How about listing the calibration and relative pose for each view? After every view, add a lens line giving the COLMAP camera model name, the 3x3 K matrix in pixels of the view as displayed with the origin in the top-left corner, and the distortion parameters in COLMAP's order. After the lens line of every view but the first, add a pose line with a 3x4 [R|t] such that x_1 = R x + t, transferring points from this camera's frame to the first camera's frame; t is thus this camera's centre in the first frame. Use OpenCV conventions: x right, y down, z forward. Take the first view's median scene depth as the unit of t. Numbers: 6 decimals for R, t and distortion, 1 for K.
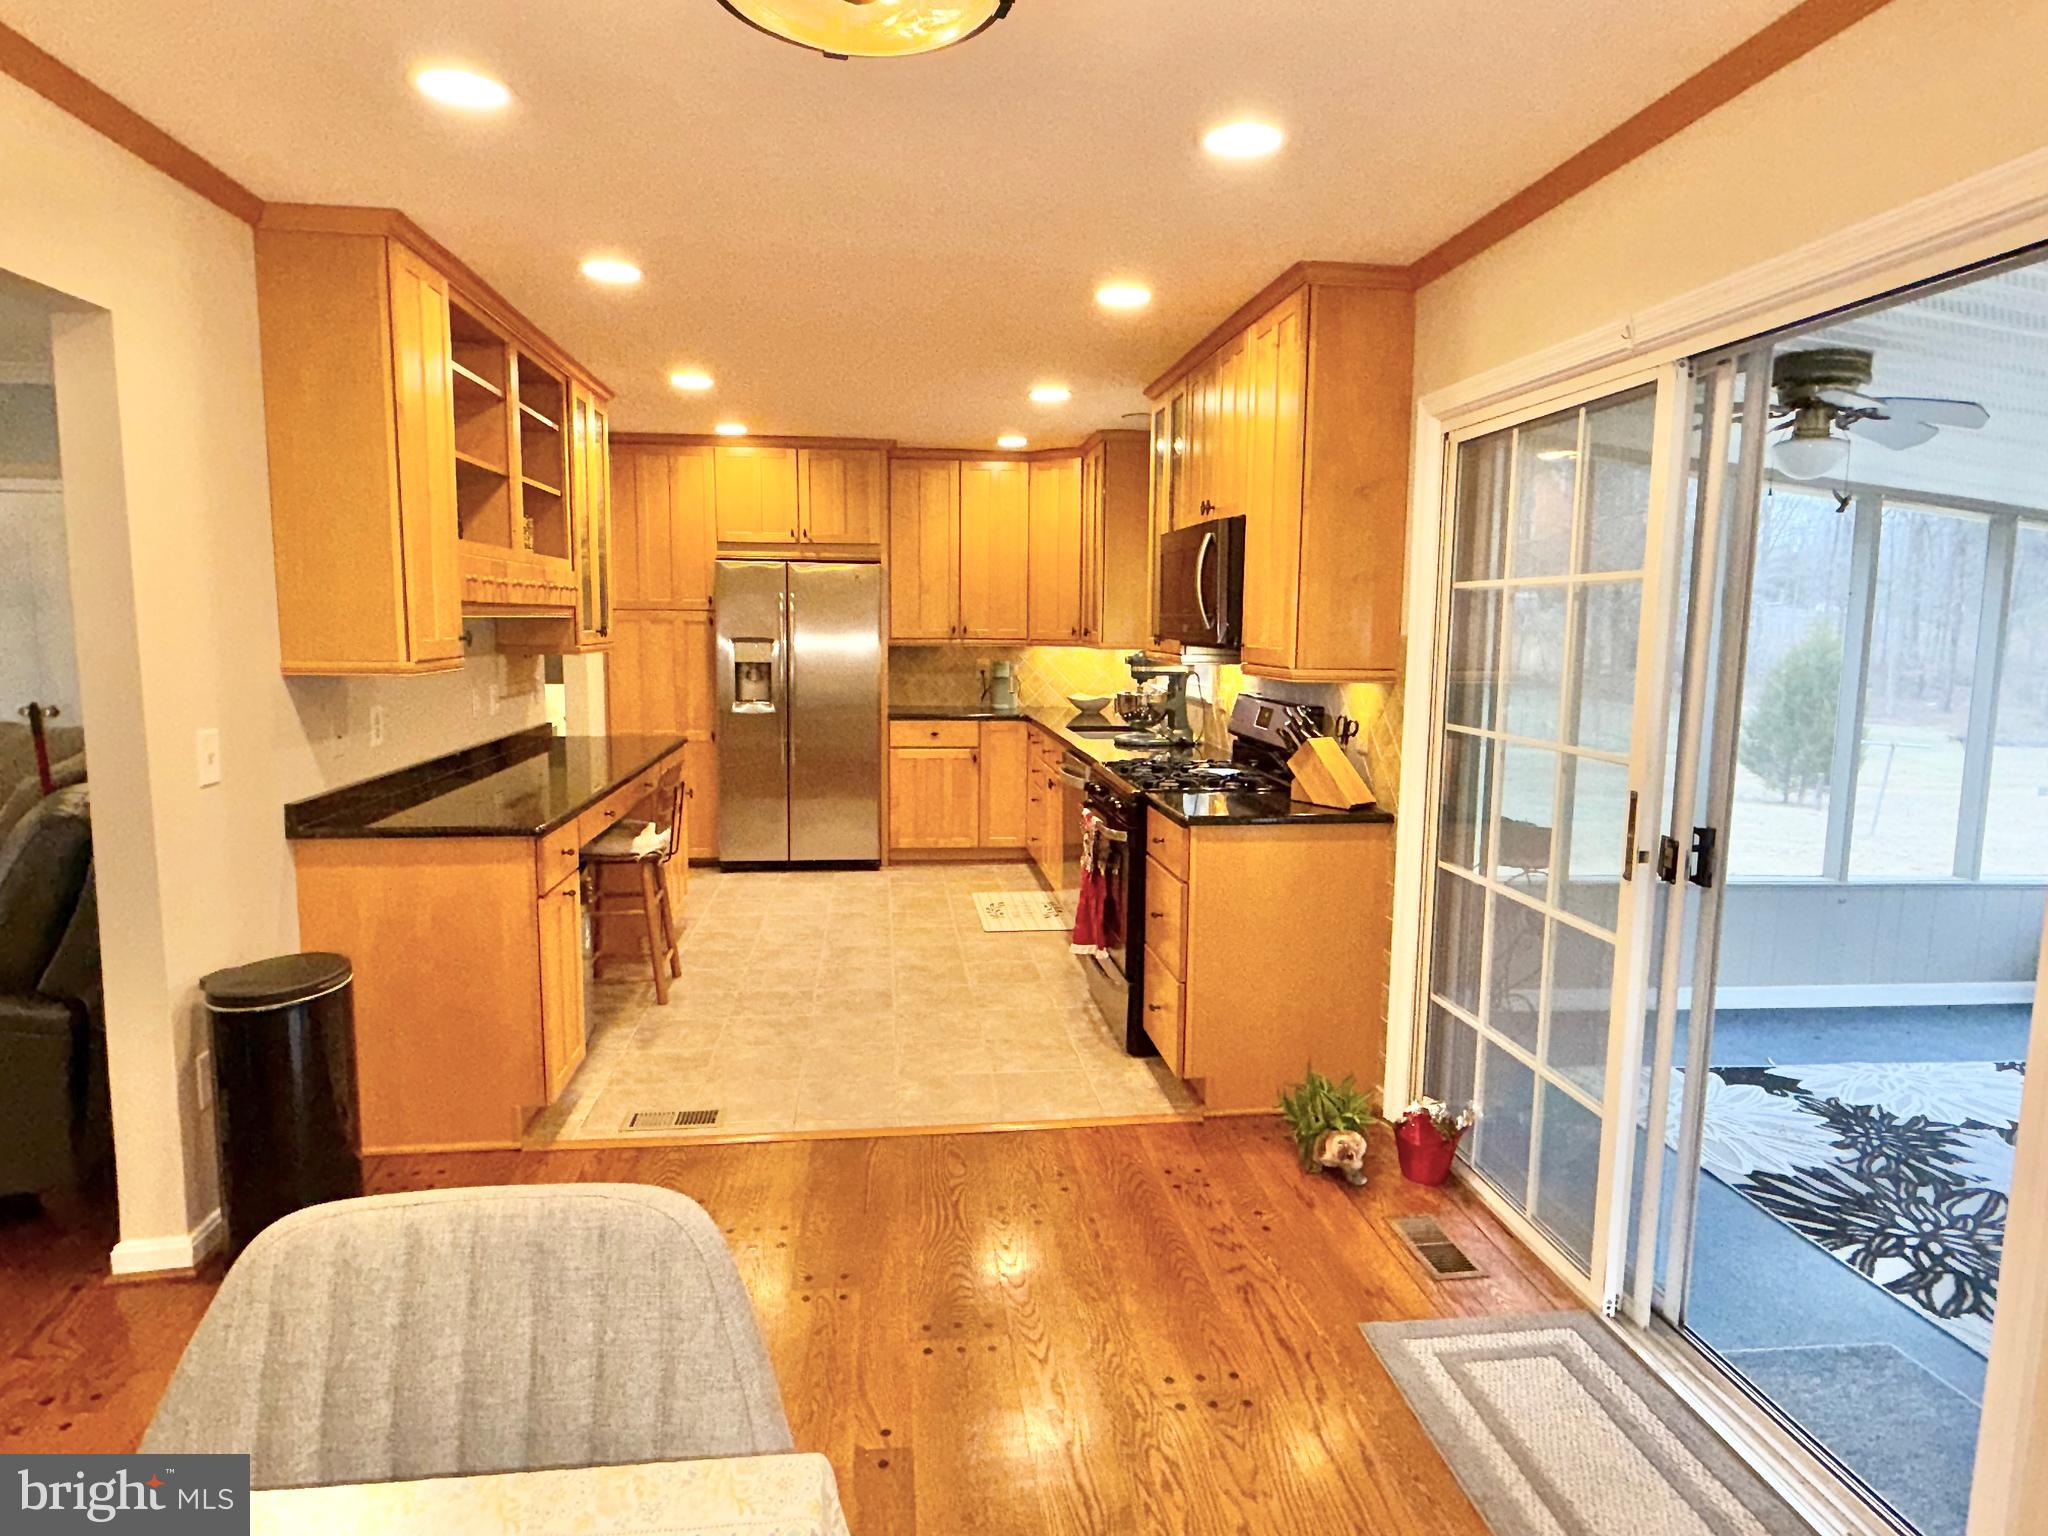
lens RADIAL K [[1184.1, 0, 1024.0], [0, 1184.1, 768.0], [0, 0, 1]] dist [0.000252, 0.000027]
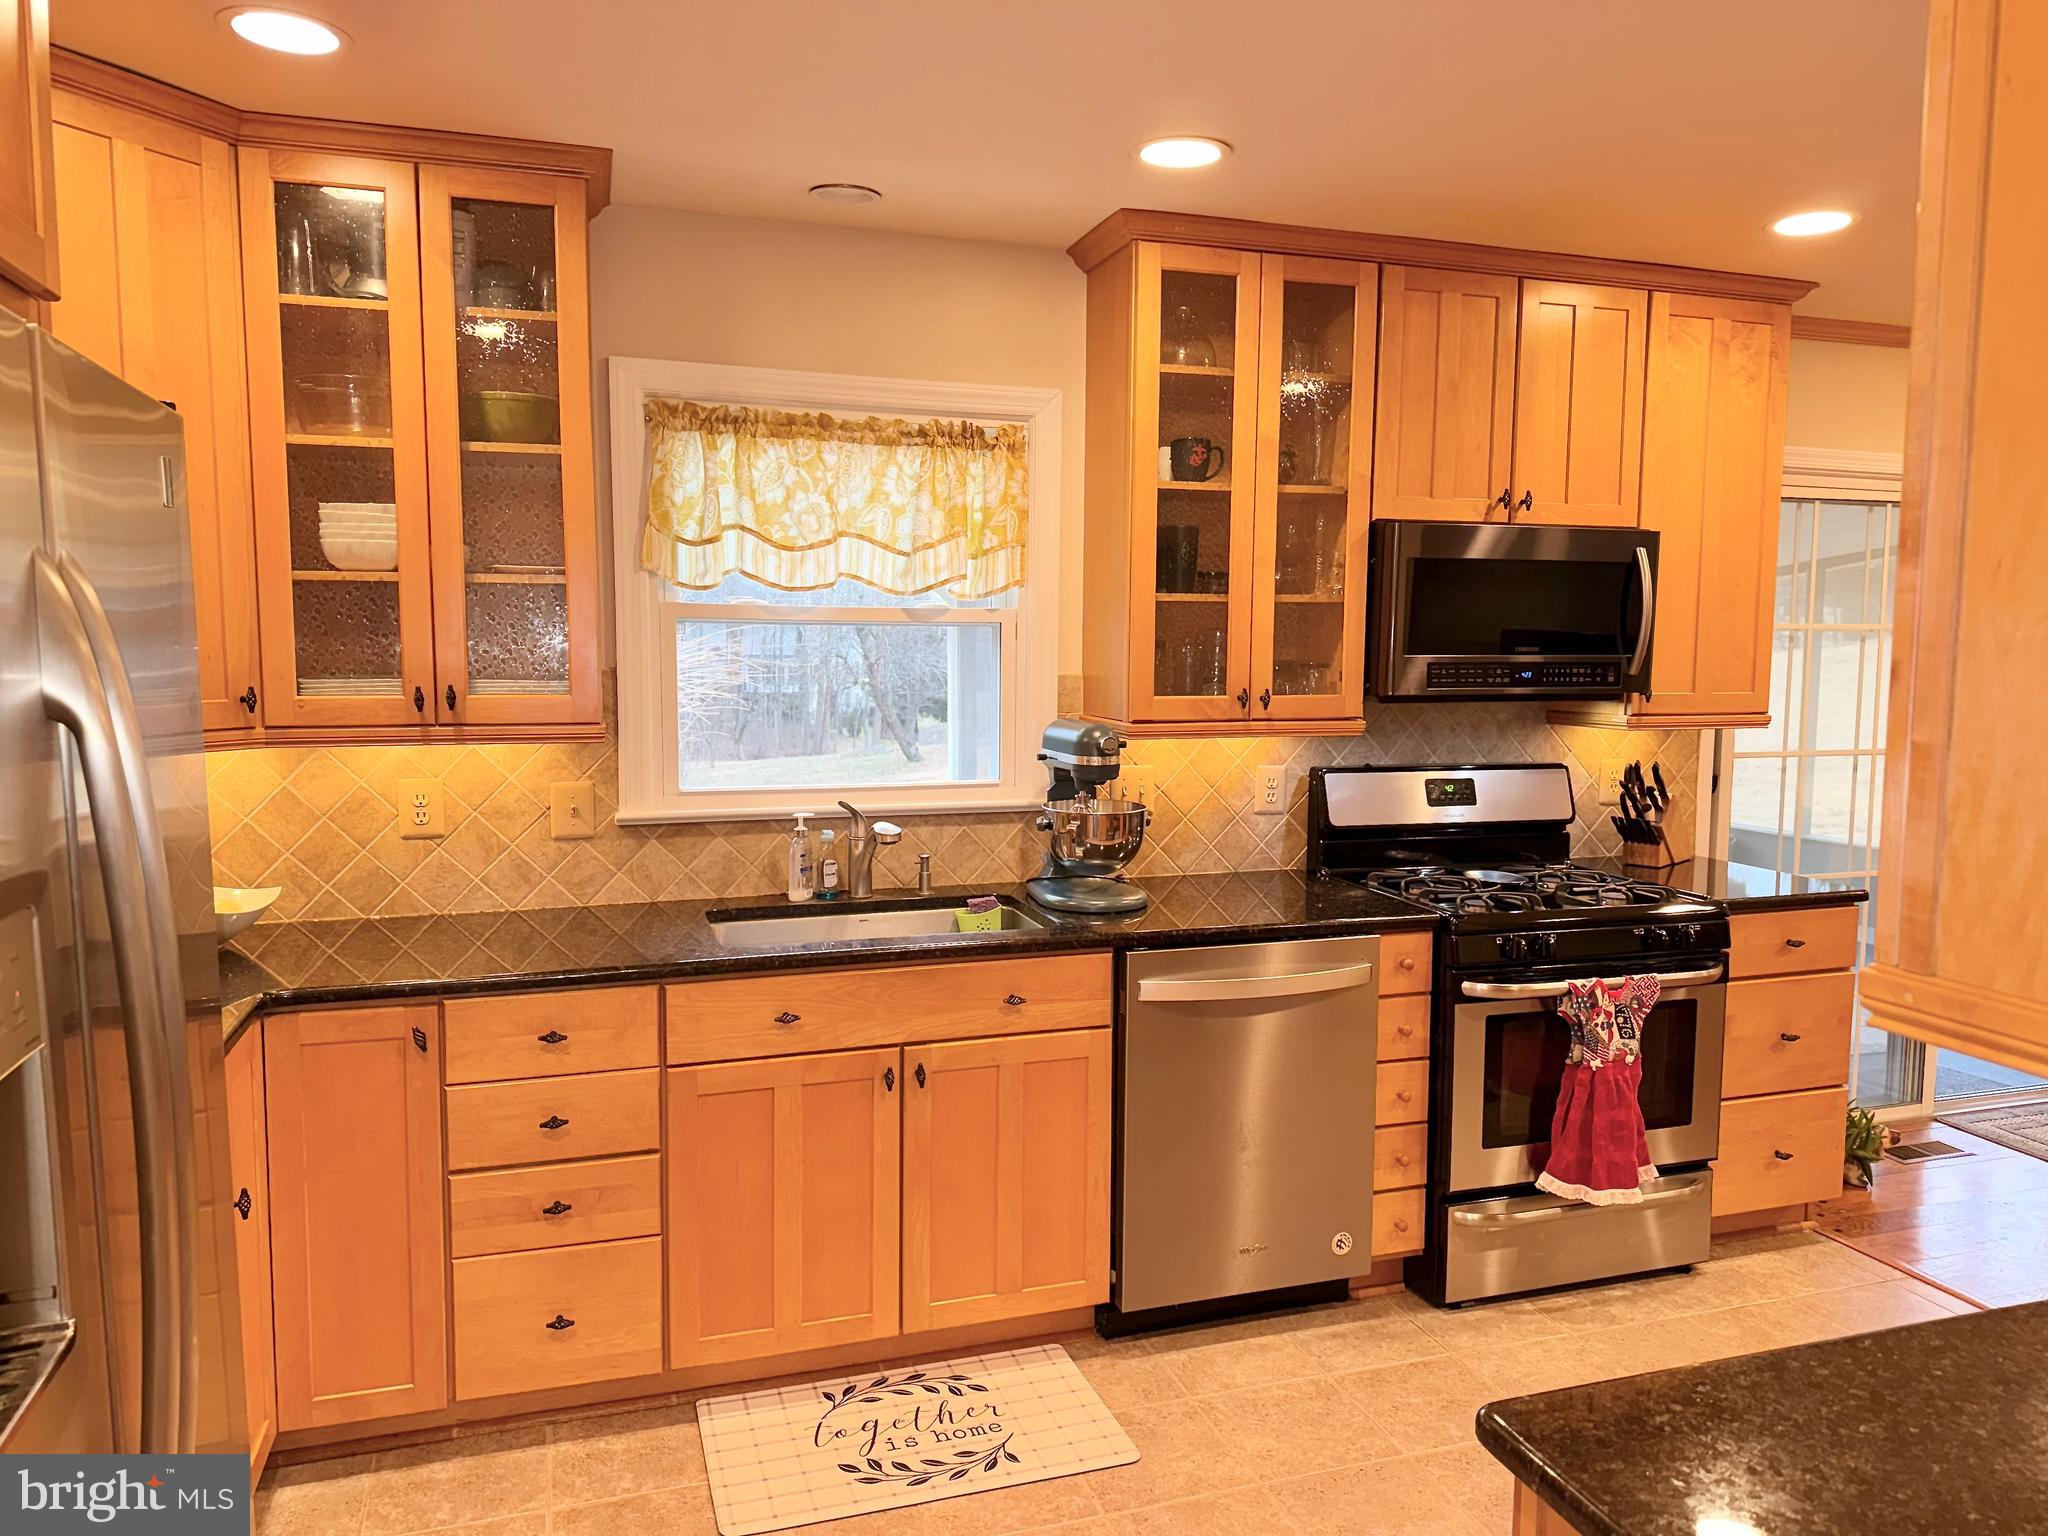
lens RADIAL K [[1428.0, 0, 1043.8], [0, 1428.0, 773.4], [0, 0, 1]] dist [0.175020, -0.313079]
pose [[-0.203605, -0.105308, 0.973373, -0.398997], [0.113039, 0.985021, 0.130214, -0.129234], [-0.972506, 0.136542, -0.188651, 0.913909]]
